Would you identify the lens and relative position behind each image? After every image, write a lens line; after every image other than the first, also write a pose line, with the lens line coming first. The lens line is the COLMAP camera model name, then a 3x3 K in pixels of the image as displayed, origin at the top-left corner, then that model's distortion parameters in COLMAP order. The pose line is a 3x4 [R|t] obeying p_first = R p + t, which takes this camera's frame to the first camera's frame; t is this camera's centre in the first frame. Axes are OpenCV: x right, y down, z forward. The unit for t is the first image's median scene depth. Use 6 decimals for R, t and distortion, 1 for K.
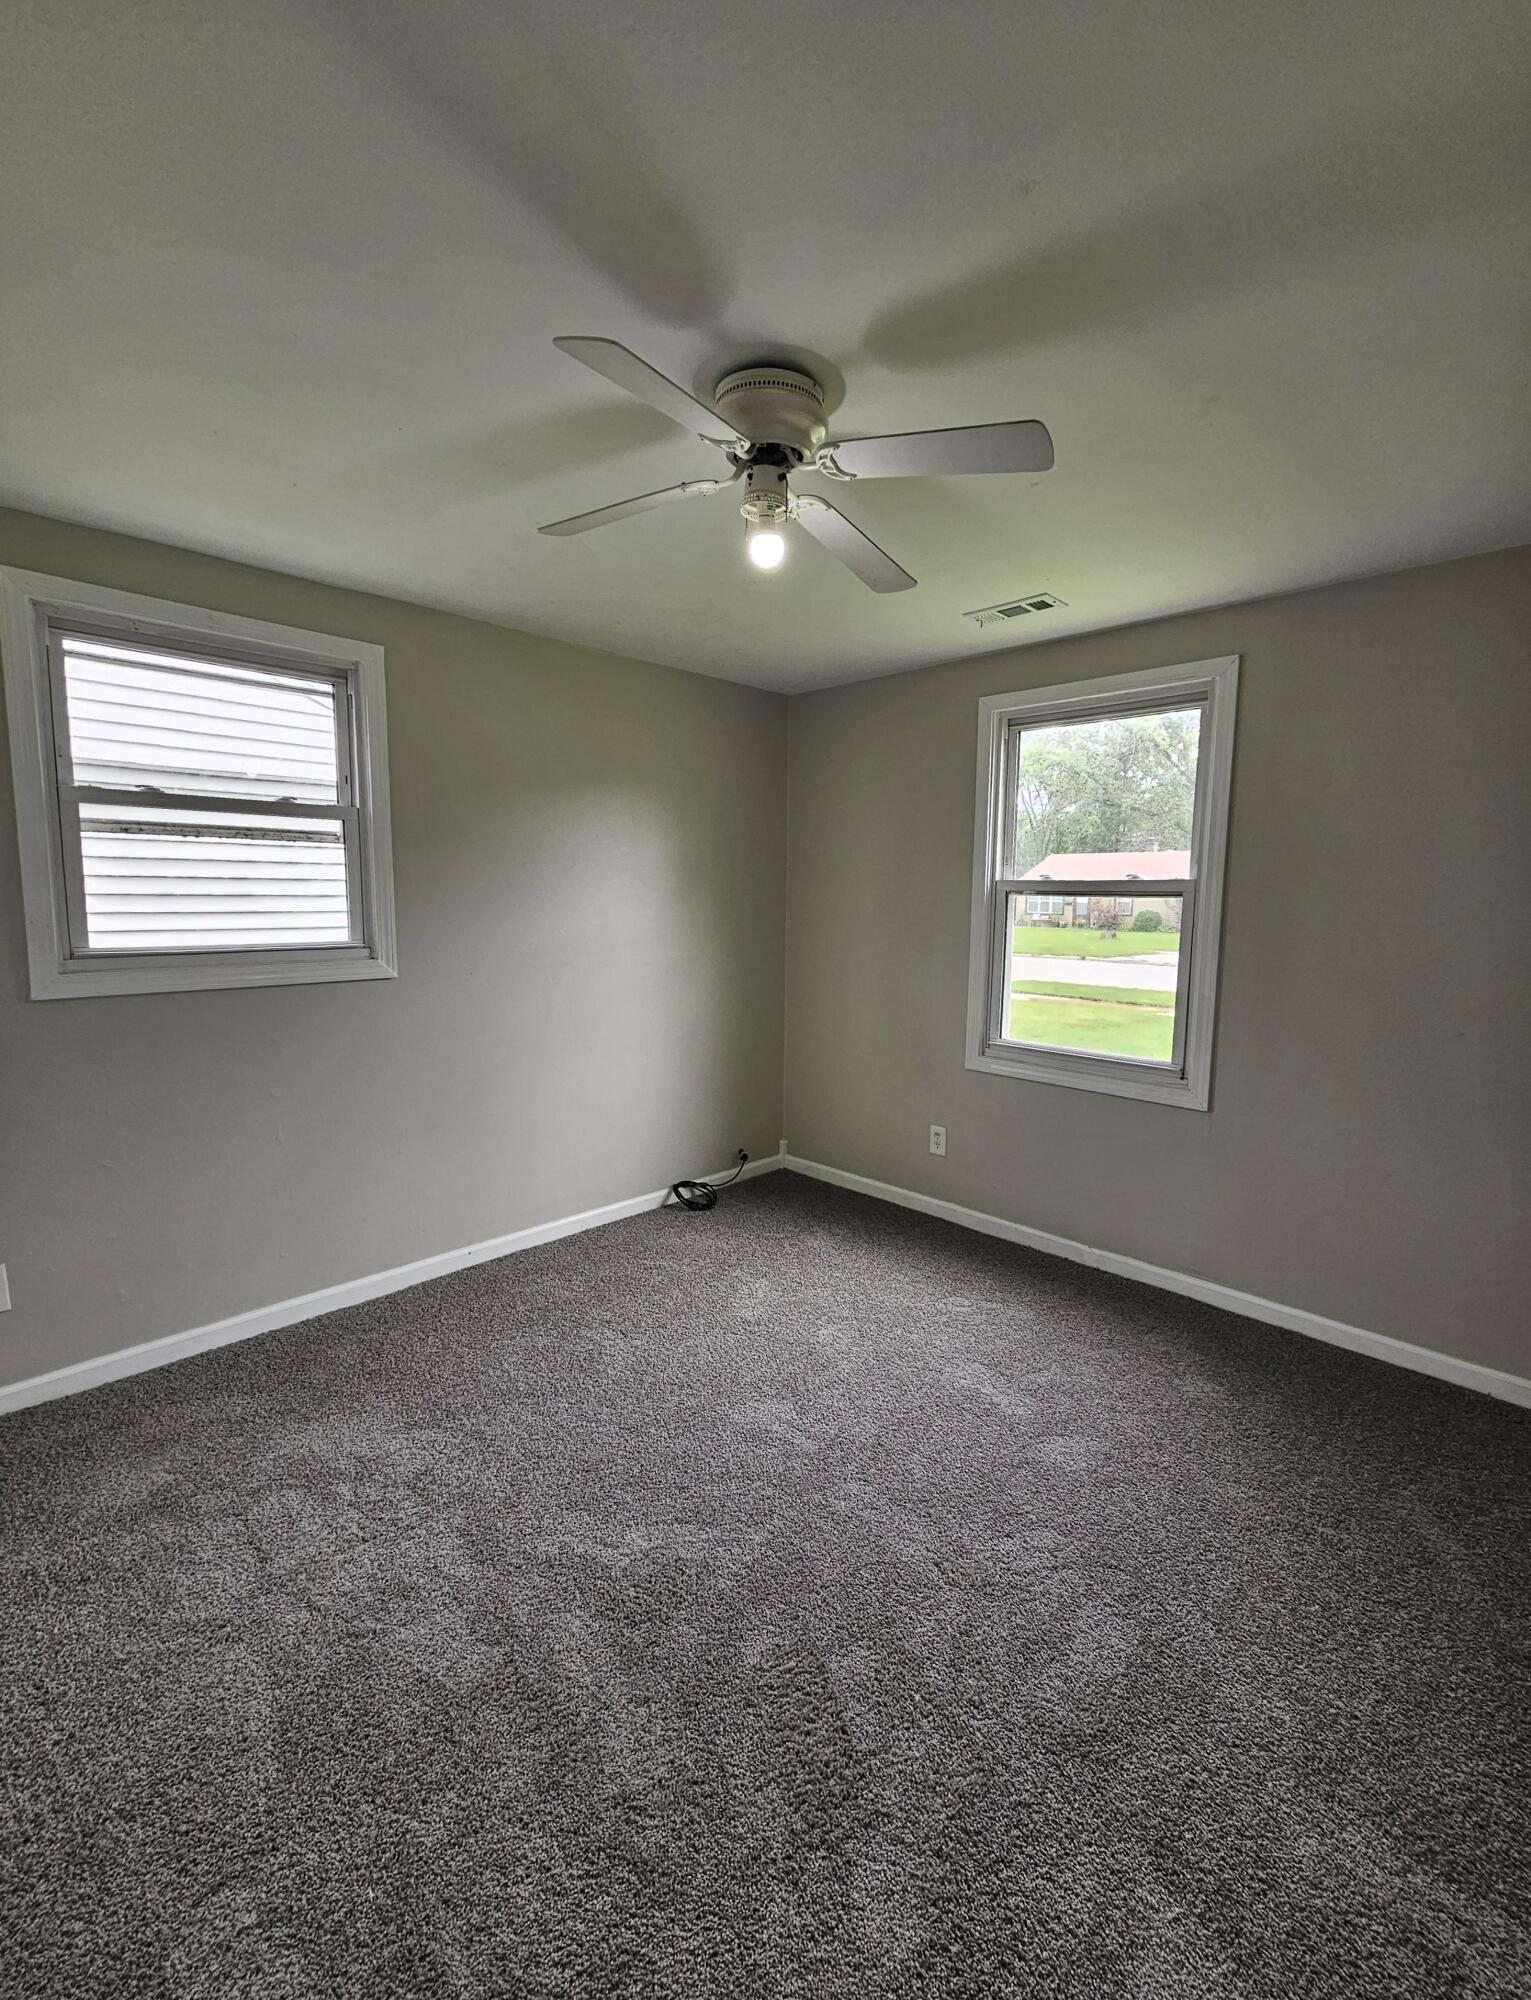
lens RADIAL K [[896.5, 0, 763.4], [0, 896.5, 1008.4], [0, 0, 1]] dist [0.001673, -0.000013]
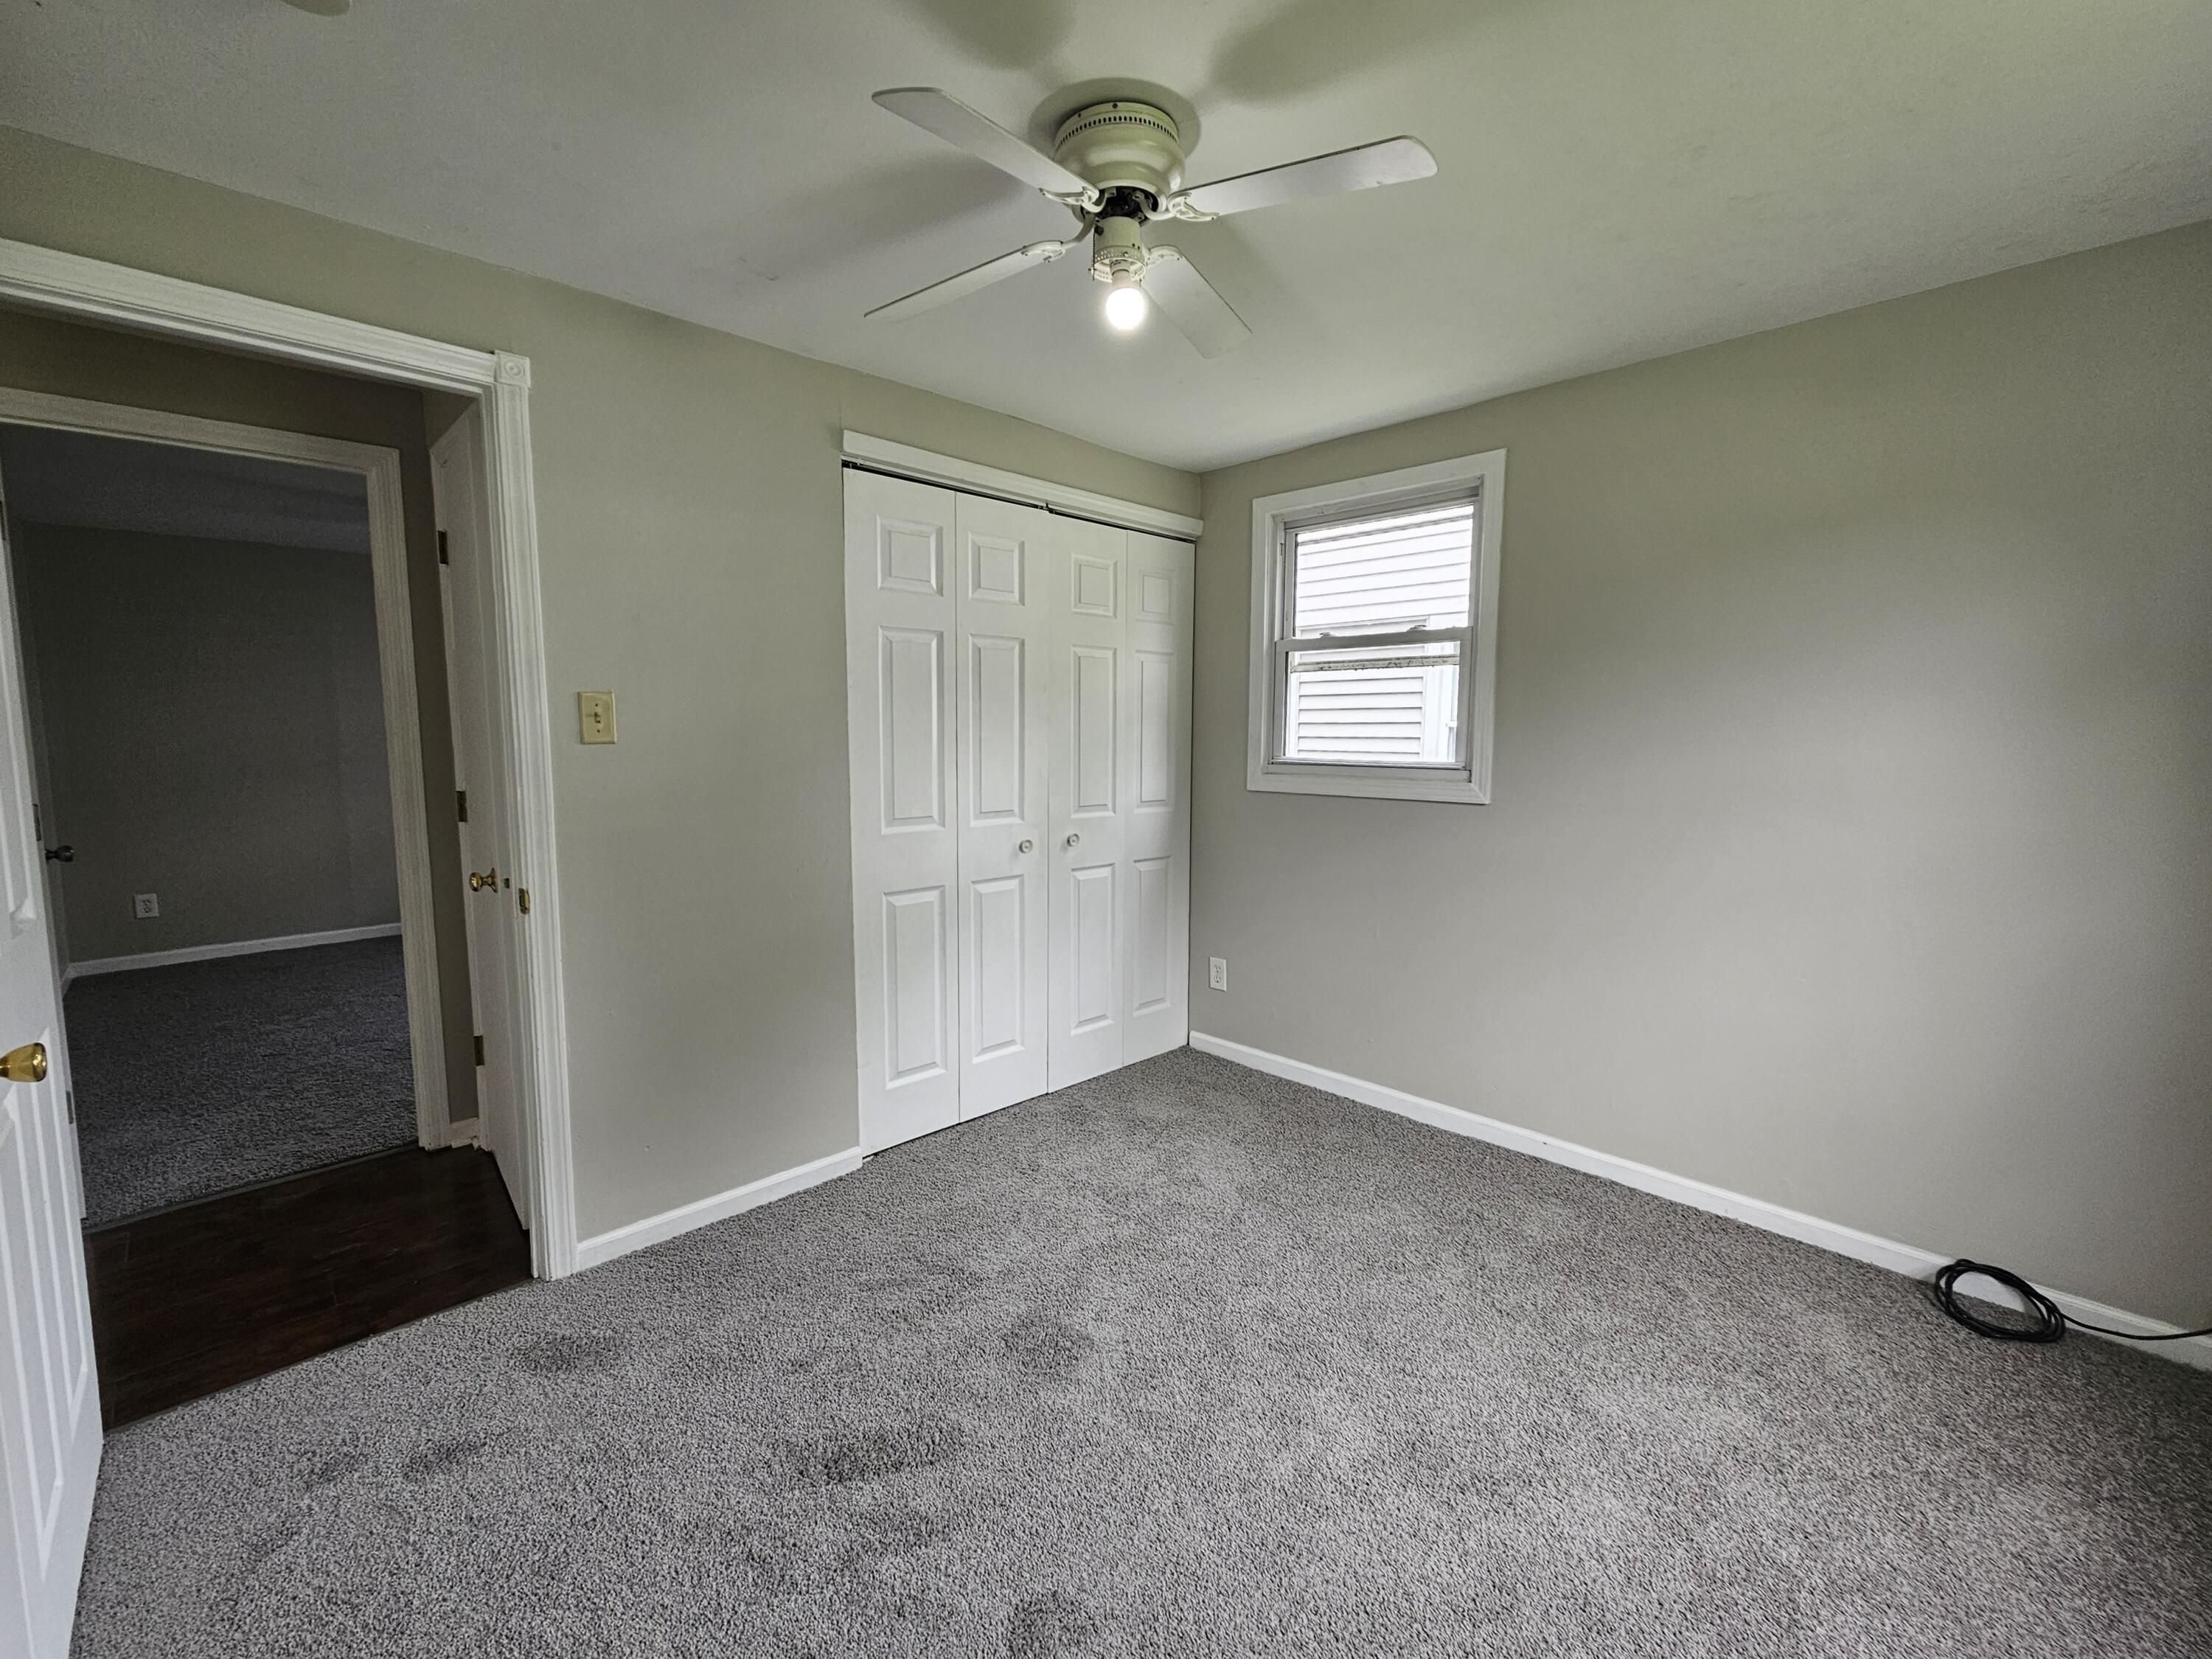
lens RADIAL K [[954.2, 0, 1102.1], [0, 954.2, 832.6], [0, 0, 1]] dist [-0.002335, -0.000177]
pose [[-0.046149, 0.106038, -0.993291, 0.653819], [-0.122444, 0.986251, 0.110976, -0.073062], [0.991402, 0.126744, -0.032531, 0.701845]]
